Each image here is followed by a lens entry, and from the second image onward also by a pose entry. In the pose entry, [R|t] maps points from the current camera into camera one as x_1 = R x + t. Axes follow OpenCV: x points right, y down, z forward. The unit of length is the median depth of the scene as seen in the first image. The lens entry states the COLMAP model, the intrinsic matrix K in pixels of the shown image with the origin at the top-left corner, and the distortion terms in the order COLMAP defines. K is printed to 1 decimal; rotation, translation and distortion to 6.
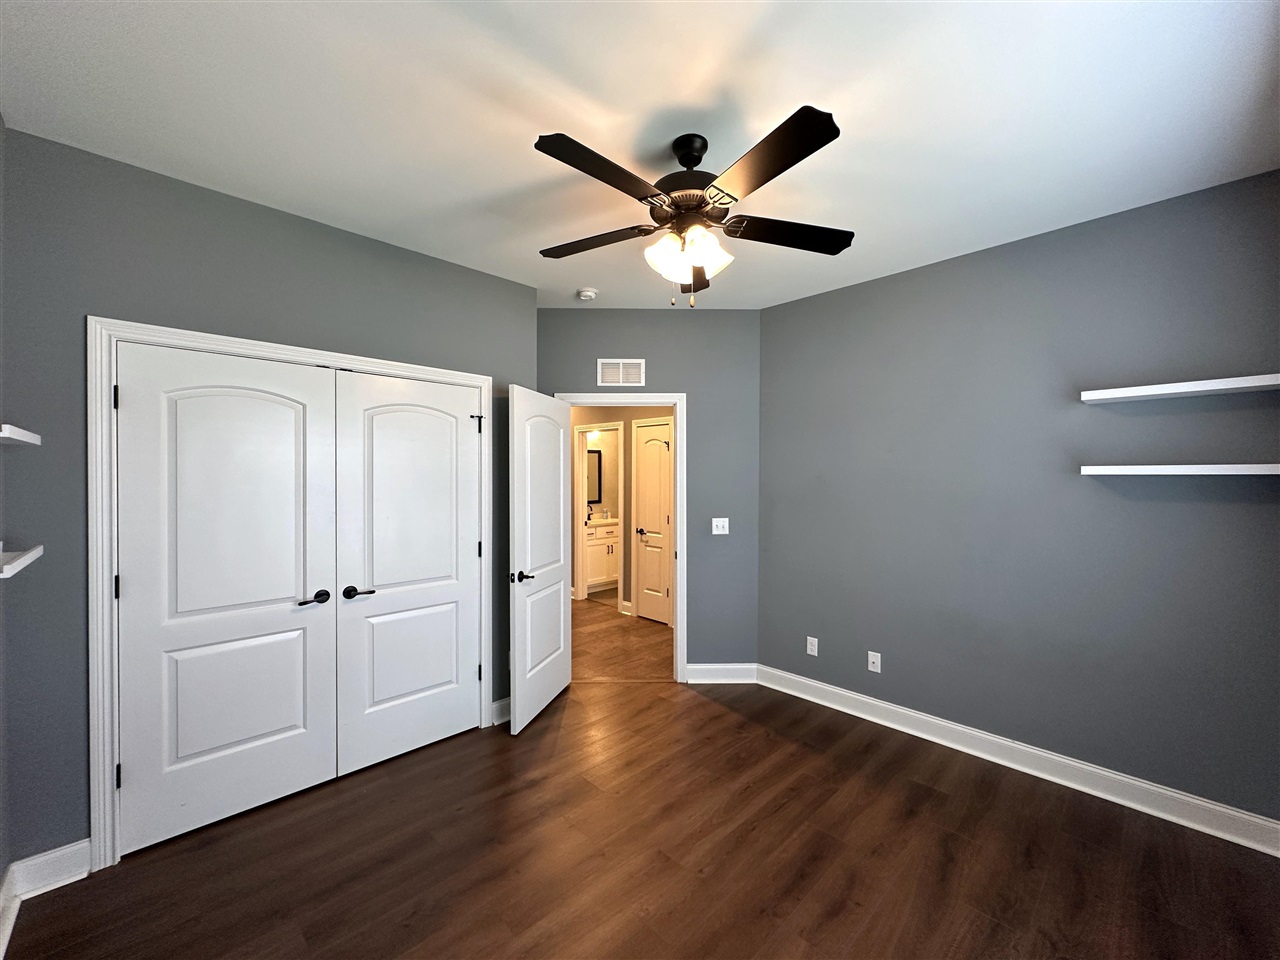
lens RADIAL K [[510.1, 0, 640.4], [0, 510.1, 480.3], [0, 0, 1]] dist [-0.003059, 0.000495]
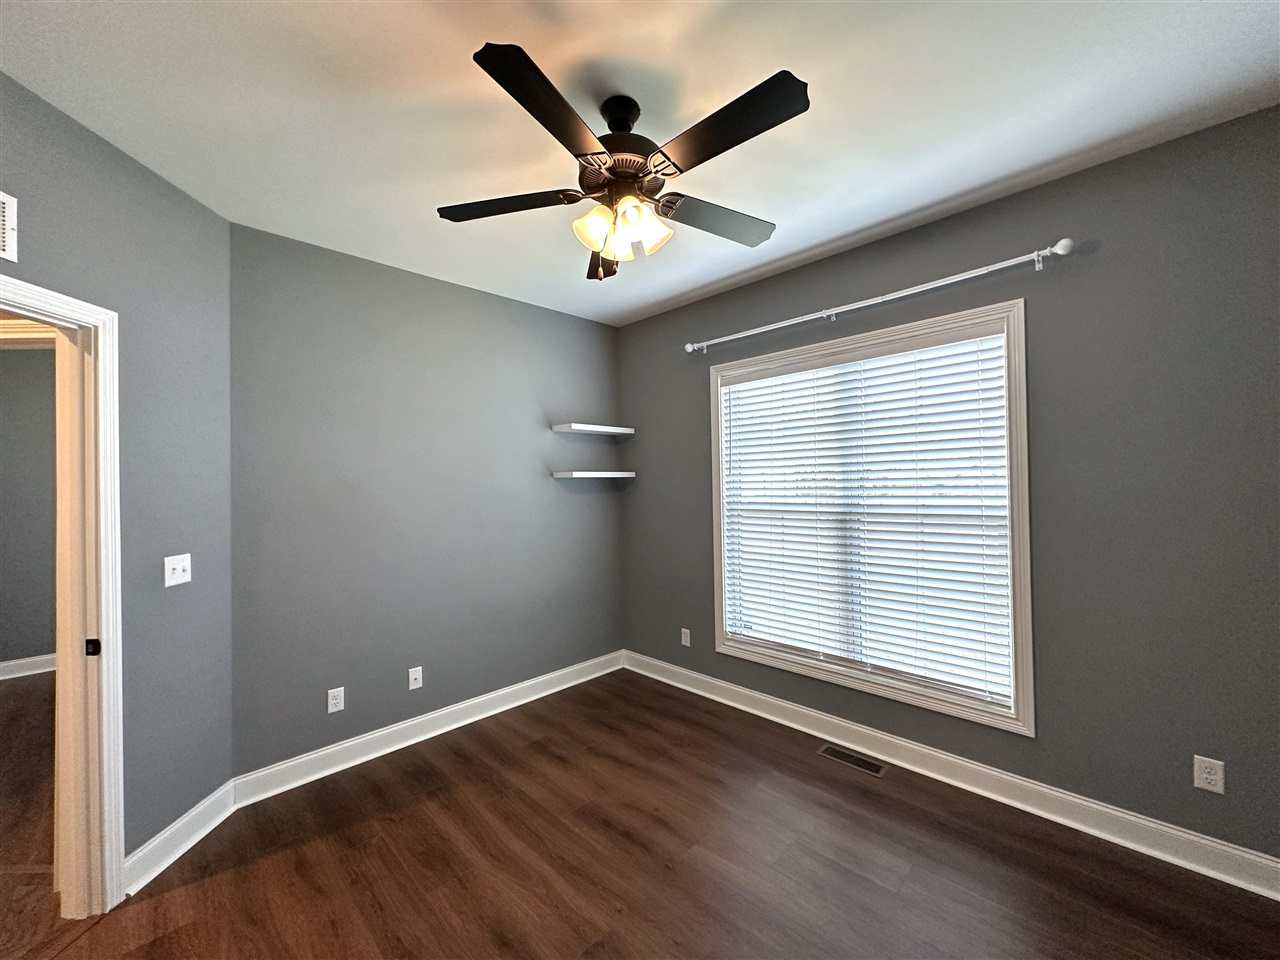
lens RADIAL K [[510.1, 0, 640.4], [0, 510.1, 480.3], [0, 0, 1]] dist [-0.003059, 0.000495]
pose [[-0.016508, 0.007495, 0.999836, -0.605278], [0.023288, 0.999704, -0.007110, 0.011783], [-0.999592, 0.023167, -0.016677, 0.738931]]
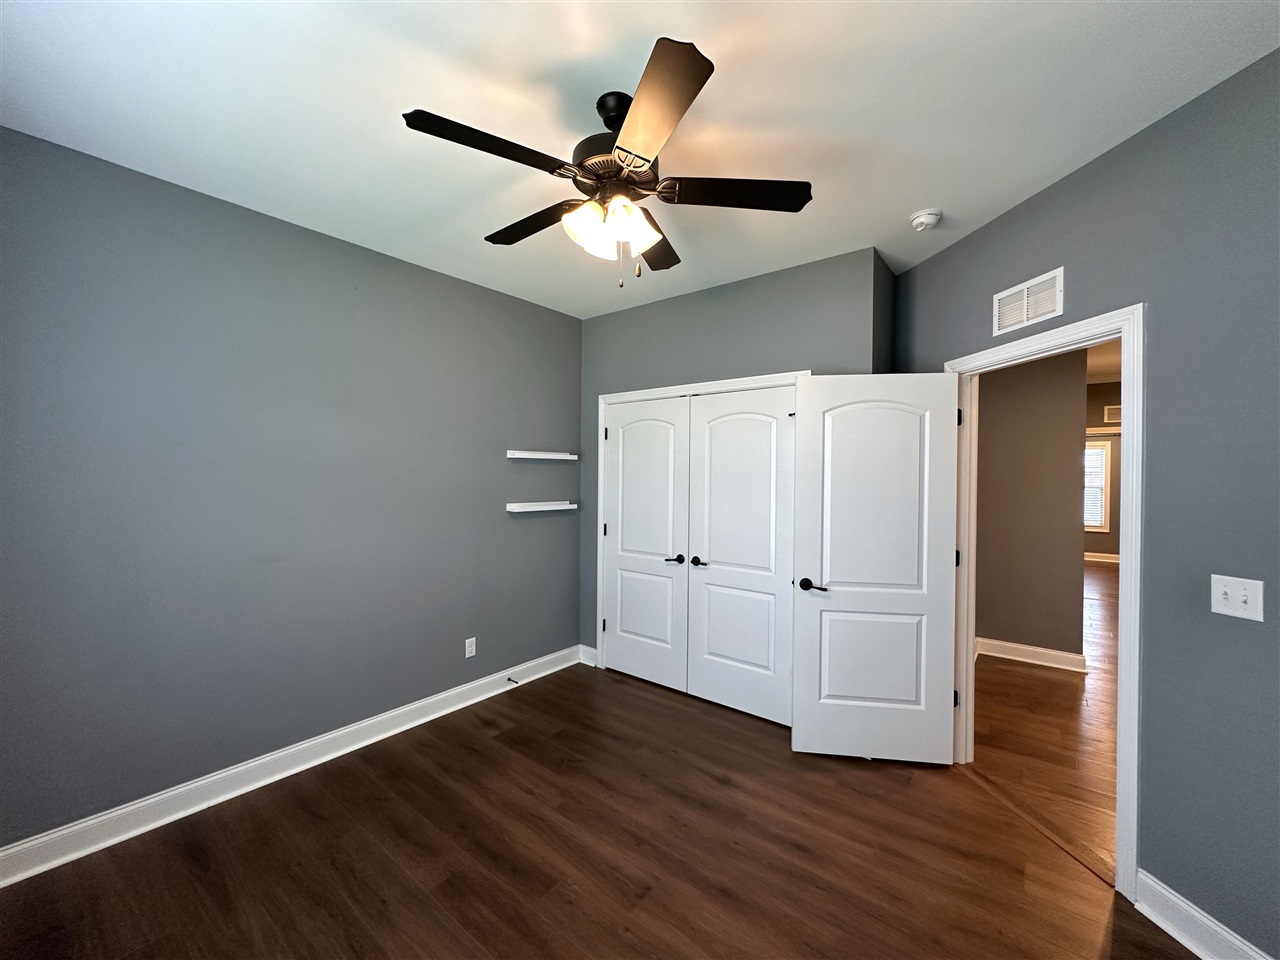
lens RADIAL K [[510.1, 0, 640.4], [0, 510.1, 480.3], [0, 0, 1]] dist [-0.003059, 0.000495]
pose [[0.120876, 0.009847, -0.992619, 0.746226], [-0.015683, 0.999845, 0.008009, 0.000009], [0.992544, 0.014599, 0.121012, 0.698111]]
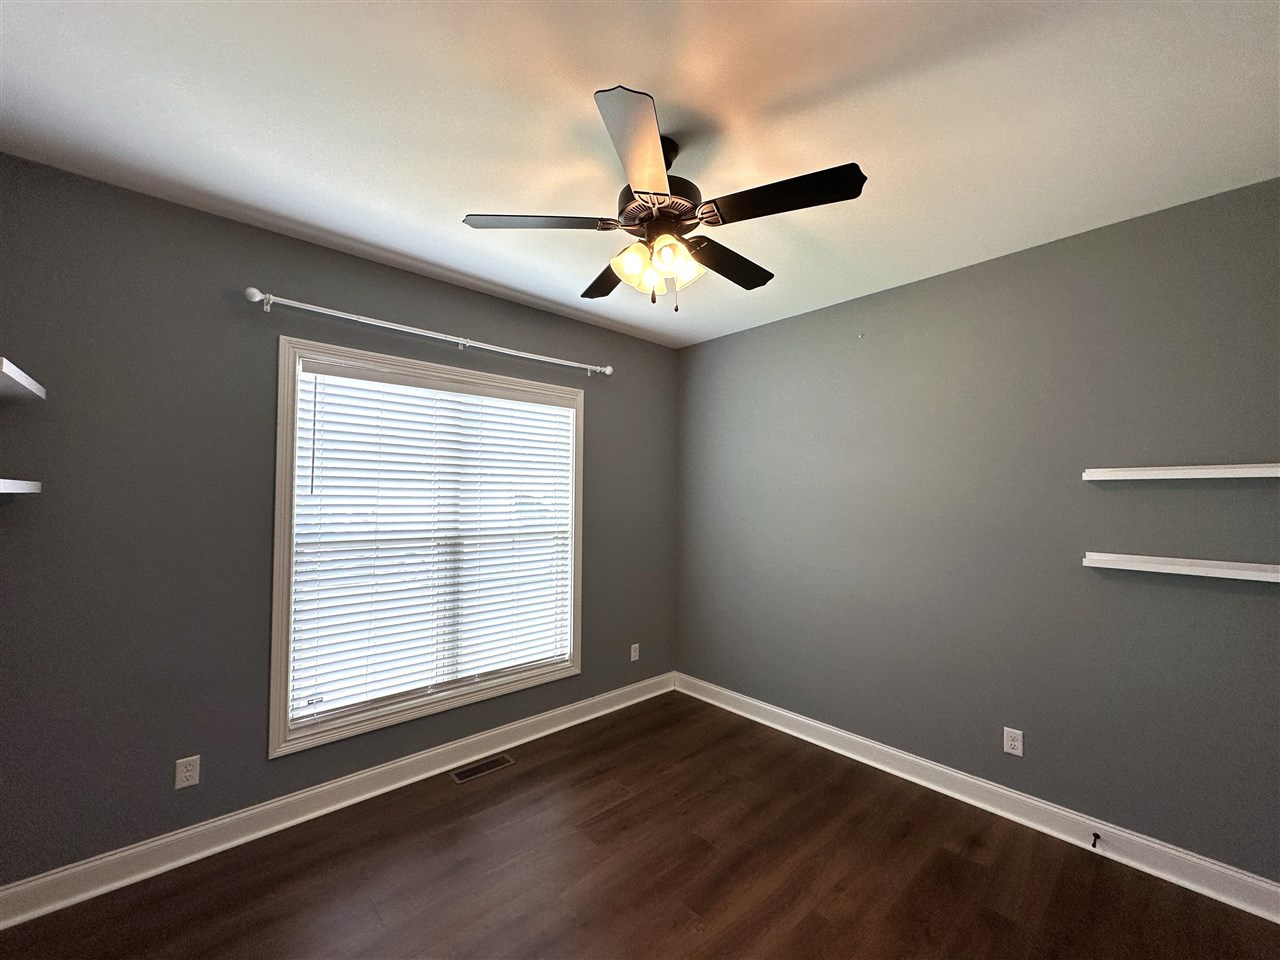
lens RADIAL K [[488.1, 0, 626.9], [0, 488.1, 477.8], [0, 0, 1]] dist [-0.019431, 0.000031]
pose [[-0.998669, -0.007280, 0.051058, 0.094345], [-0.009025, 0.999380, -0.034033, -0.013647], [-0.050778, -0.034448, -0.998116, 1.376904]]
